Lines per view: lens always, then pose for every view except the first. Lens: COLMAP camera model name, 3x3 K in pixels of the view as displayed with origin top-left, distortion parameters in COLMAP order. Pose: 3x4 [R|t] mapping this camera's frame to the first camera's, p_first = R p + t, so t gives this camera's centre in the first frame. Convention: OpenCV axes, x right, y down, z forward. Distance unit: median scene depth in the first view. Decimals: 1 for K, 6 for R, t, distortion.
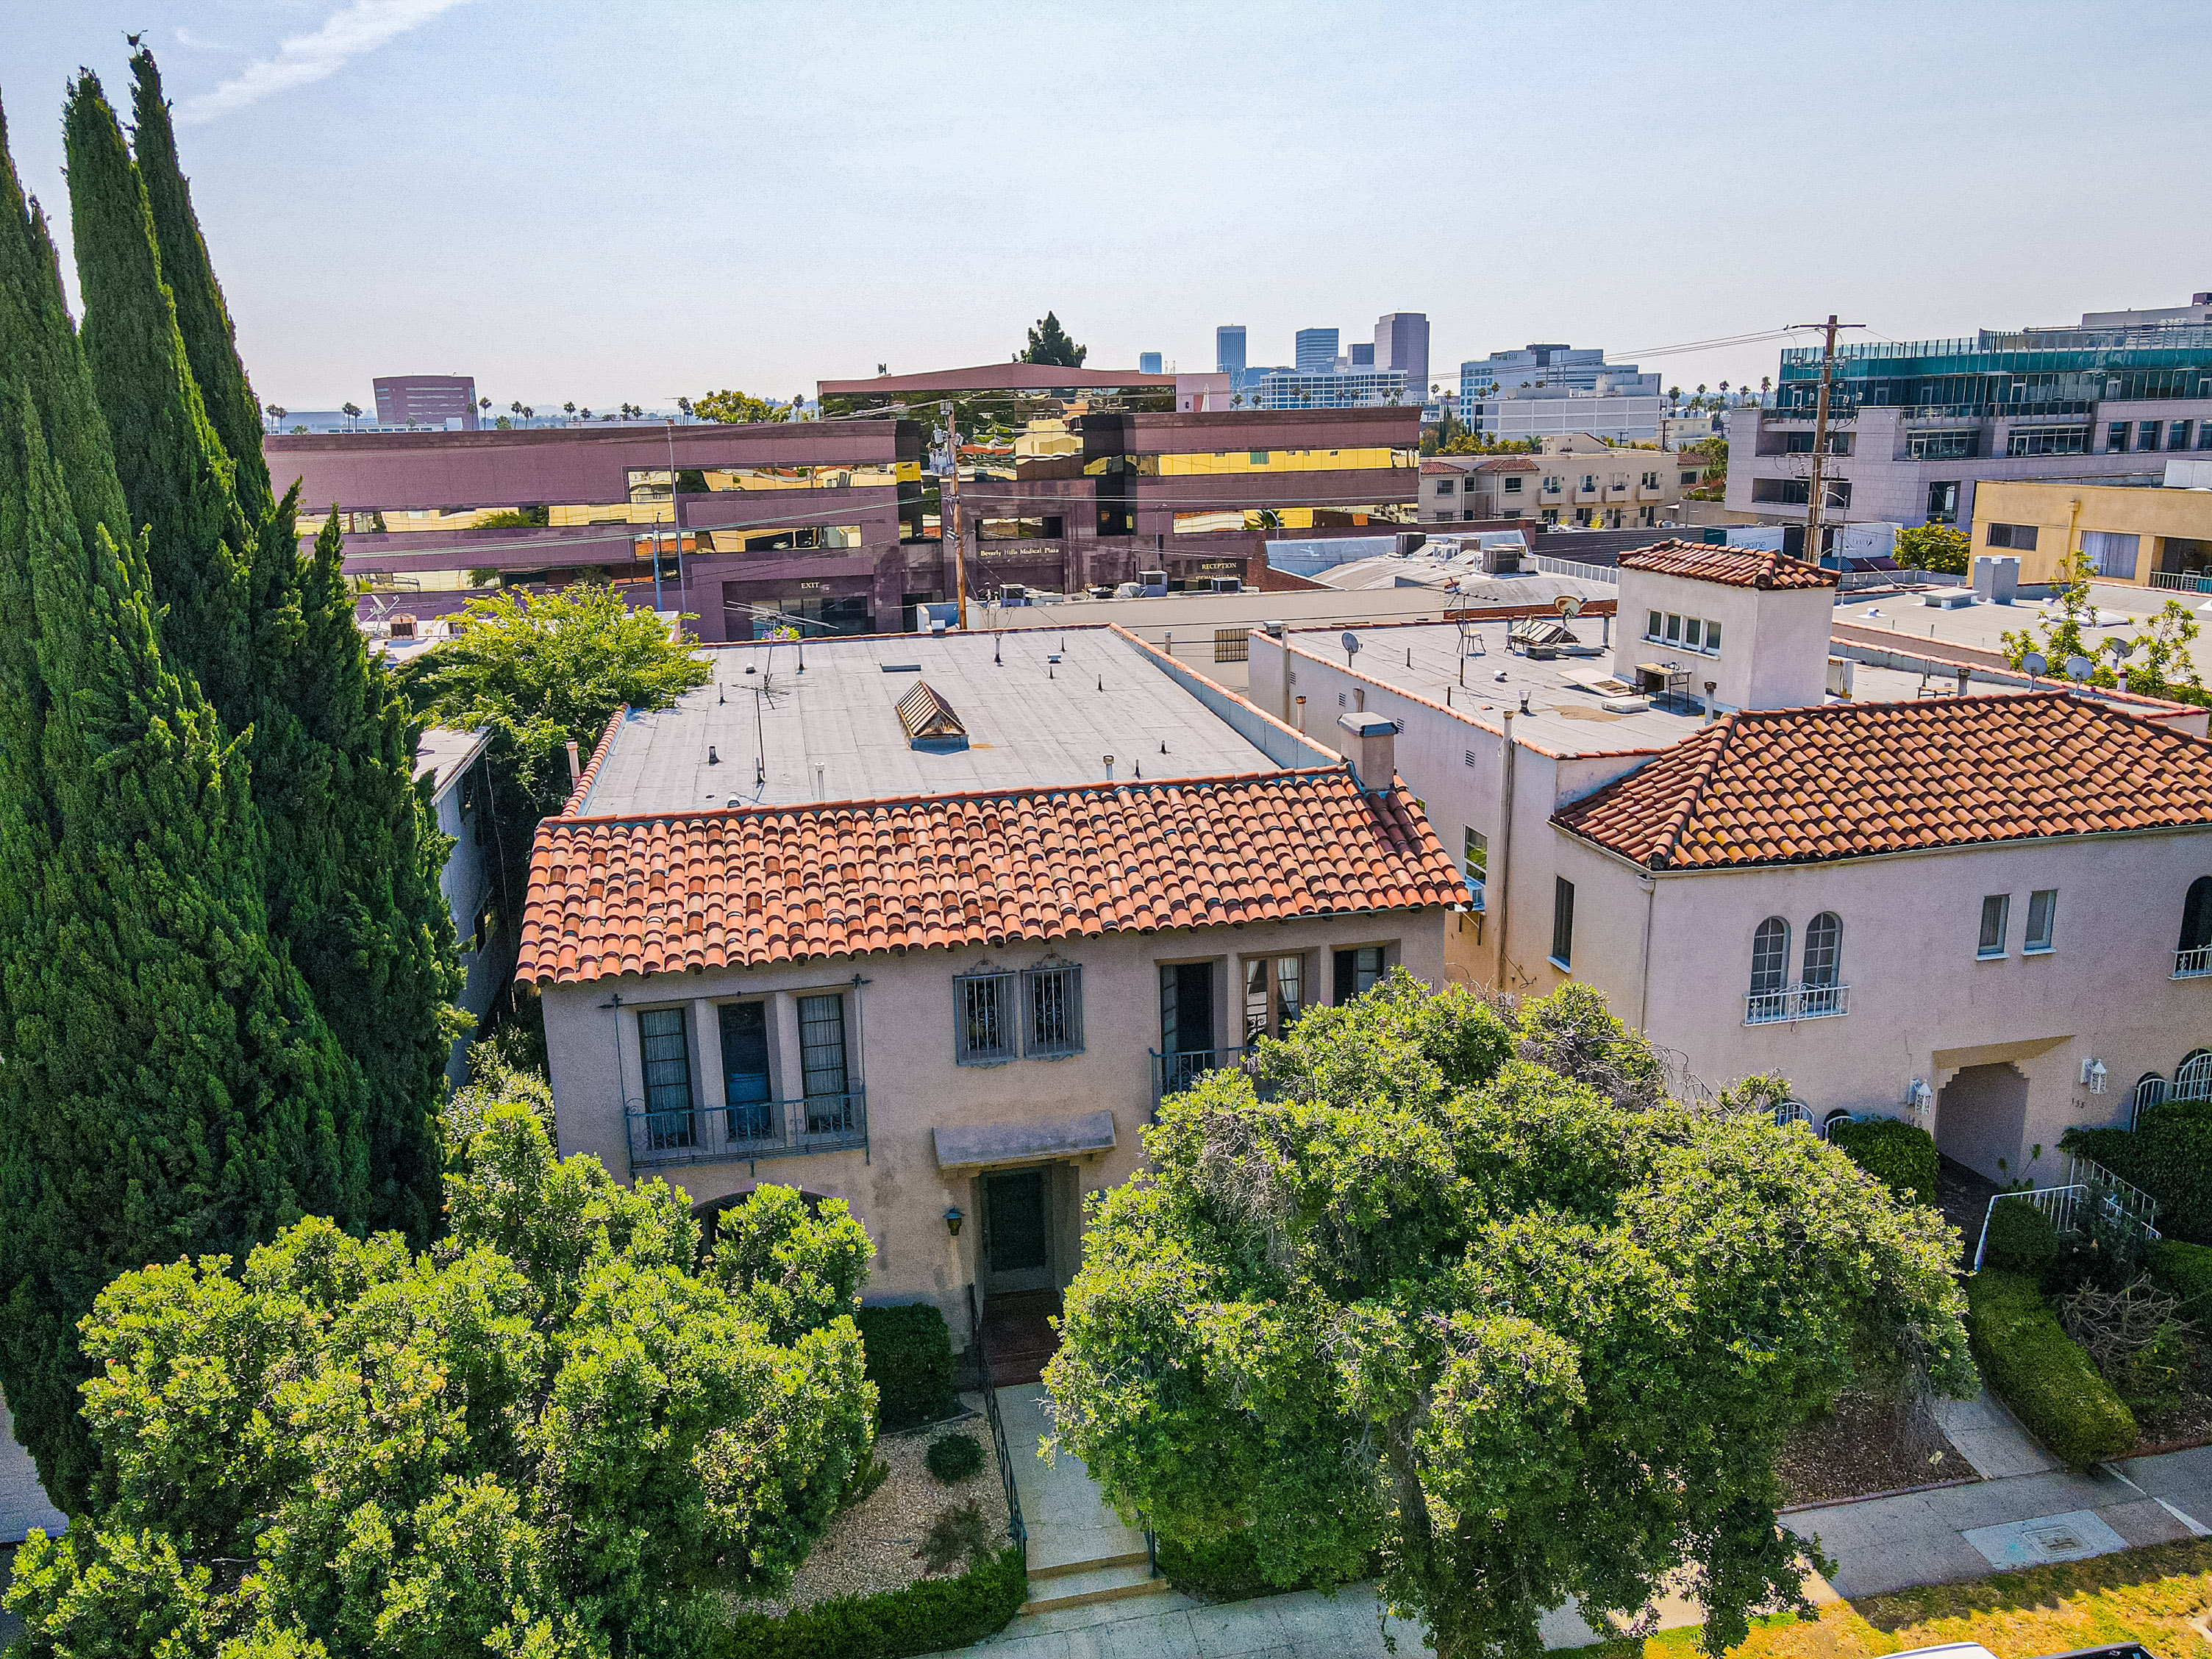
lens RADIAL K [[1589.5, 0, 1060.2], [0, 1589.5, 839.5], [0, 0, 1]] dist [0.008952, 0.005170]
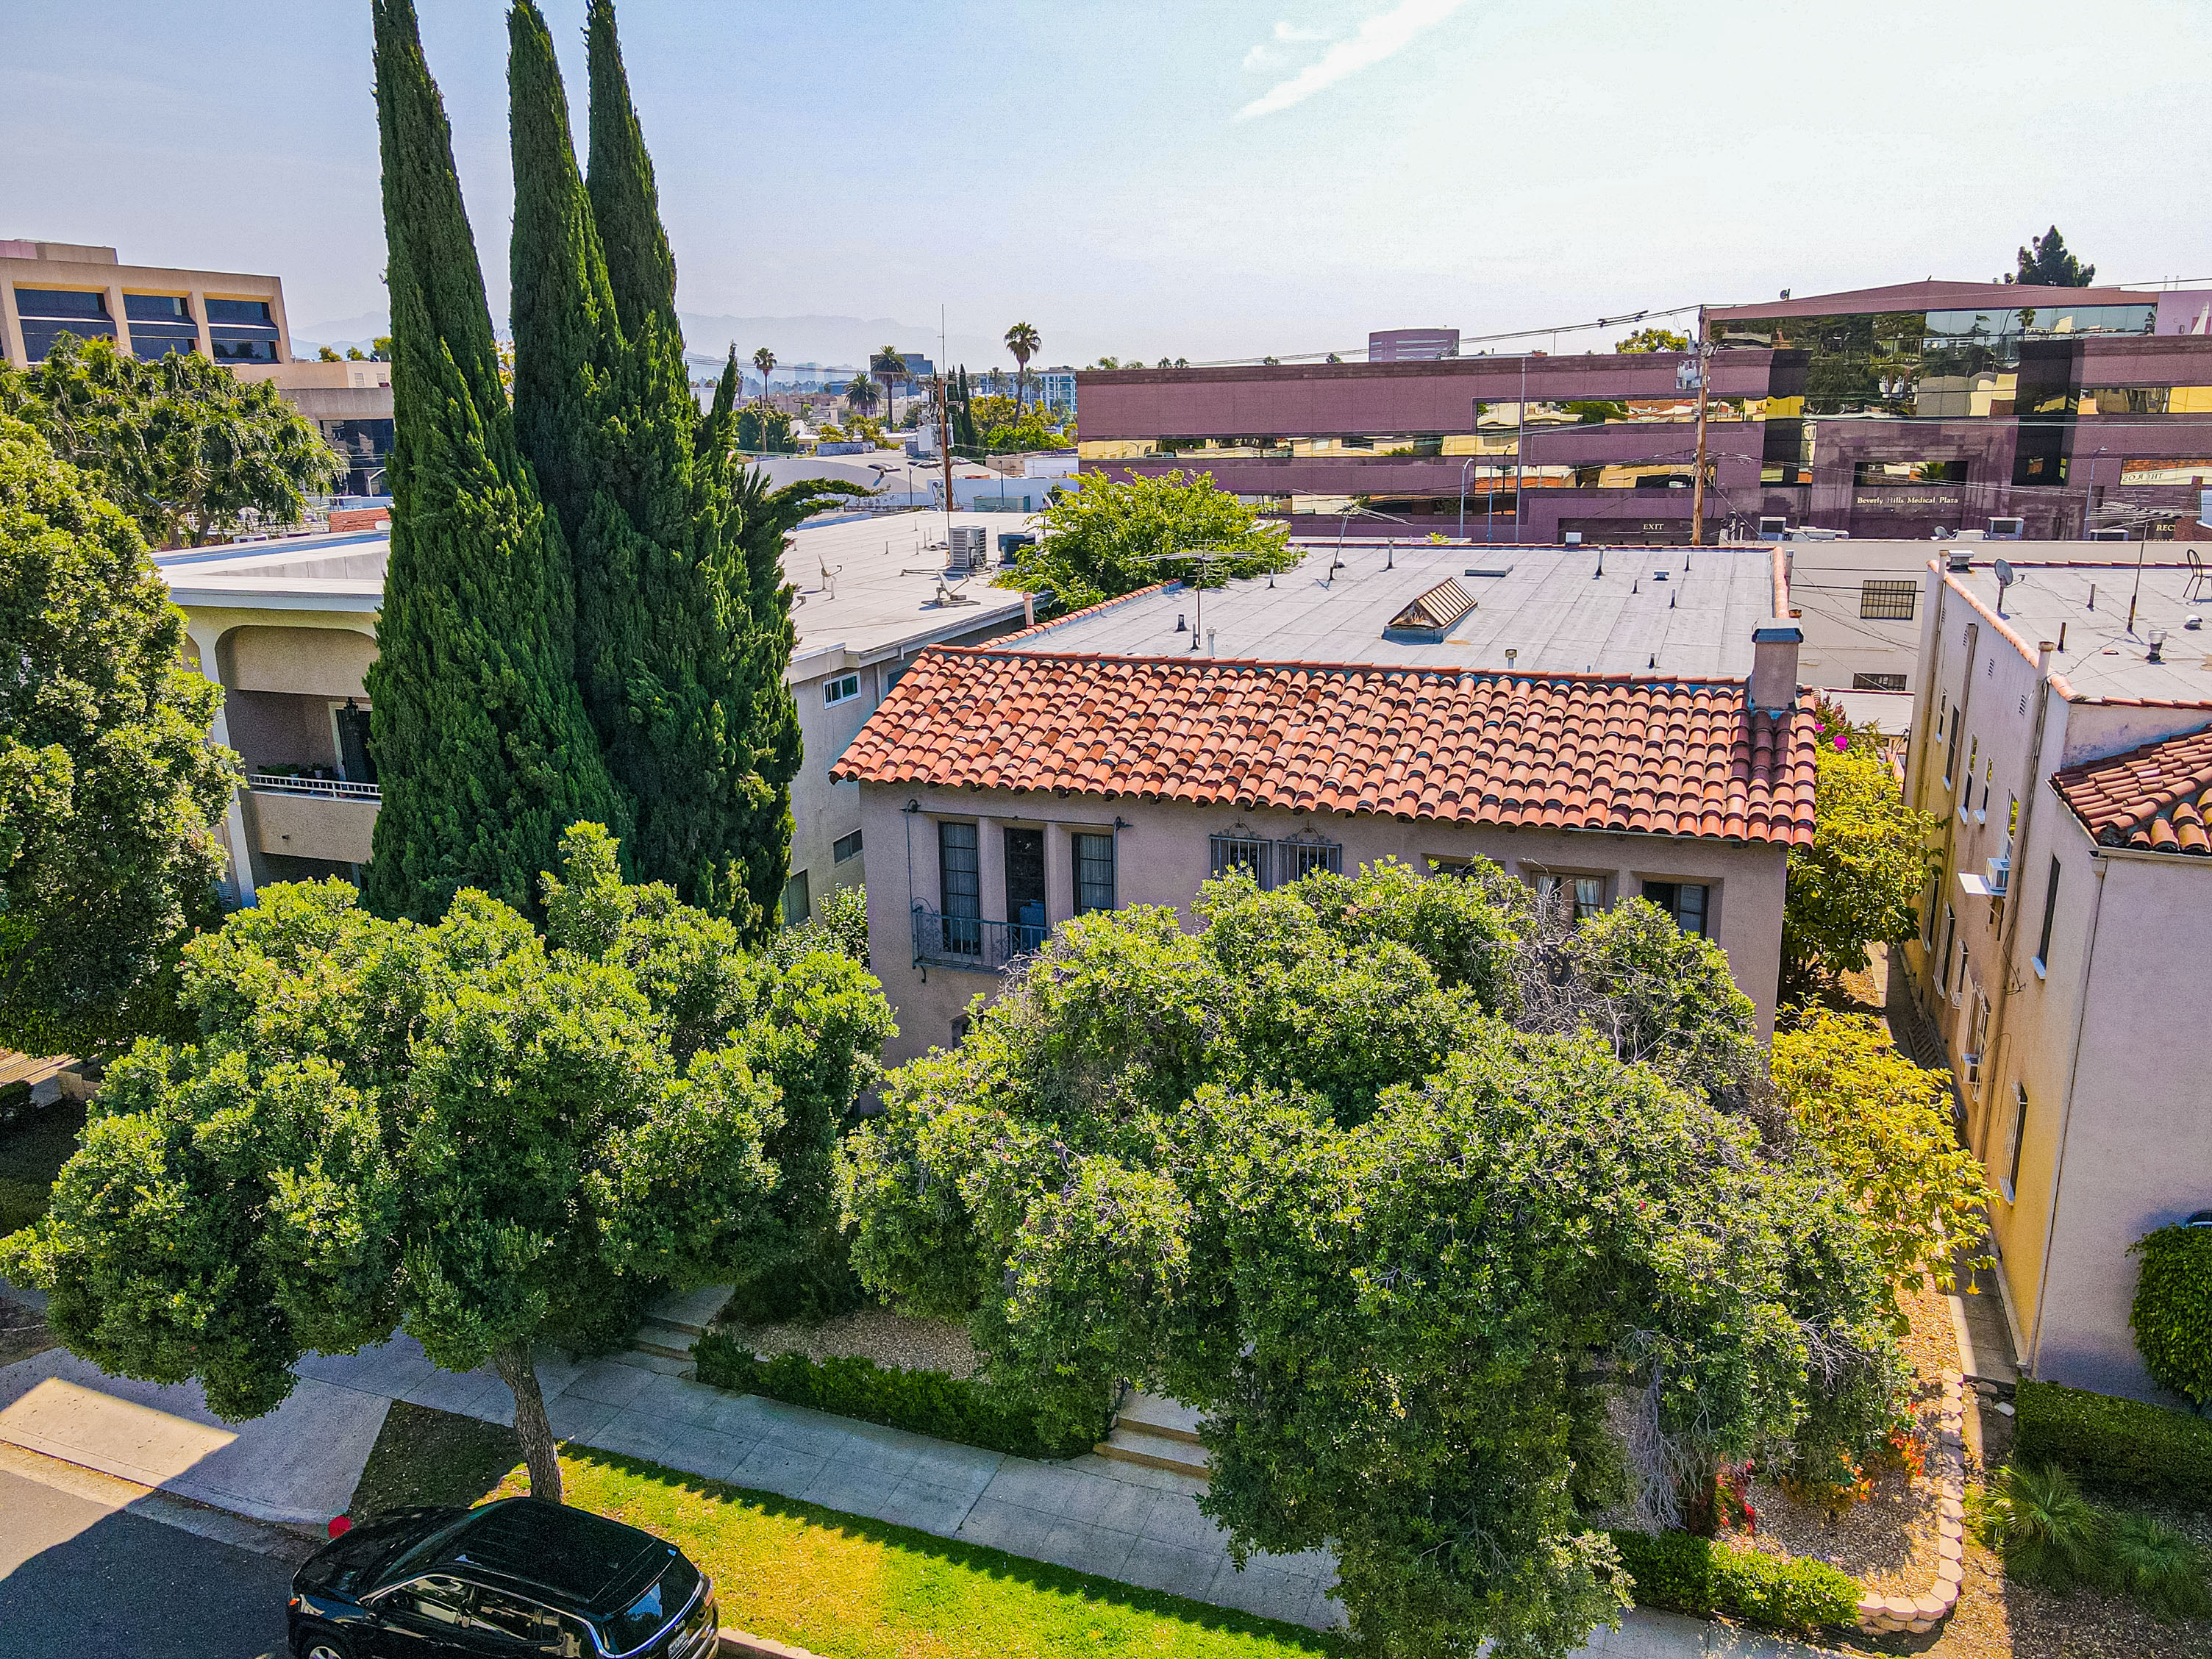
lens RADIAL K [[1597.0, 0, 1106.0], [0, 1597.0, 829.5], [0, 0, 1]] dist [-0.008948, 0.037880]
pose [[0.851198, 0.145857, -0.504170, 0.367622], [-0.134582, 0.989148, 0.058944, 0.032345], [0.507296, 0.017679, 0.861591, 0.111275]]
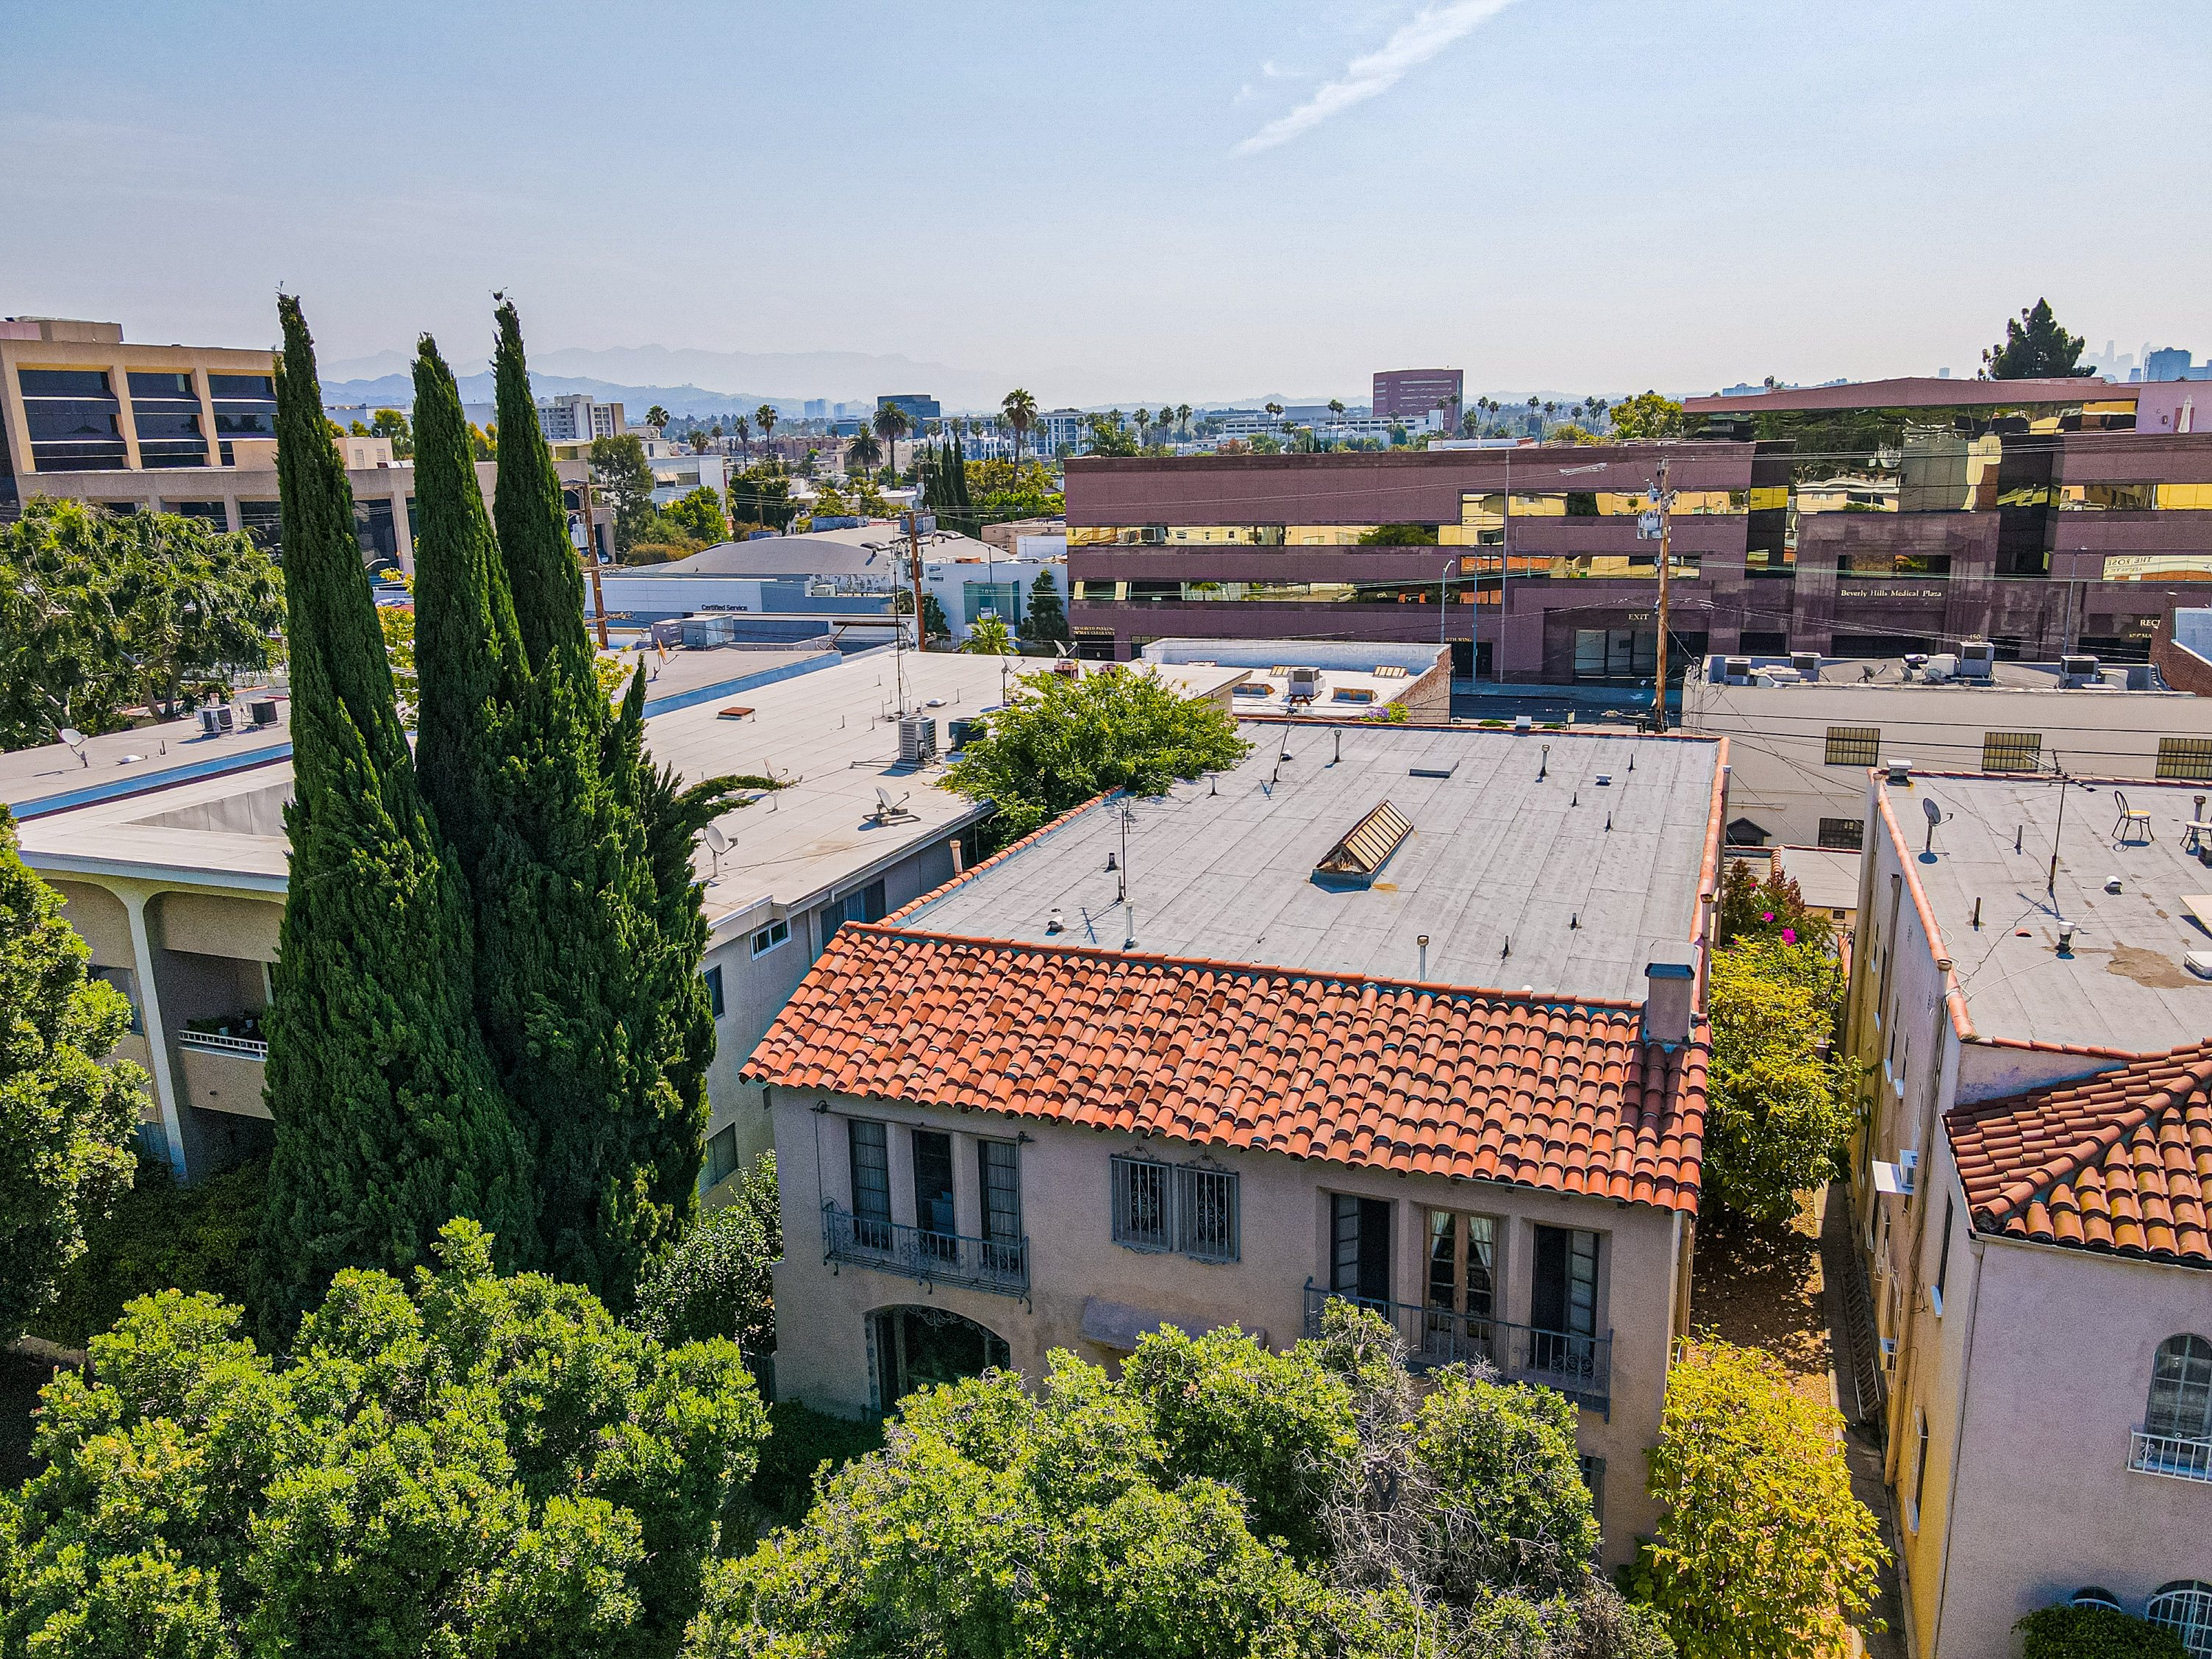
lens RADIAL K [[1597.0, 0, 1106.0], [0, 1597.0, 829.5], [0, 0, 1]] dist [-0.008948, 0.037880]
pose [[0.848600, 0.134915, -0.511543, 0.400924], [-0.133473, 0.990255, 0.039752, -0.149630], [0.511921, 0.034543, 0.858338, 0.136561]]
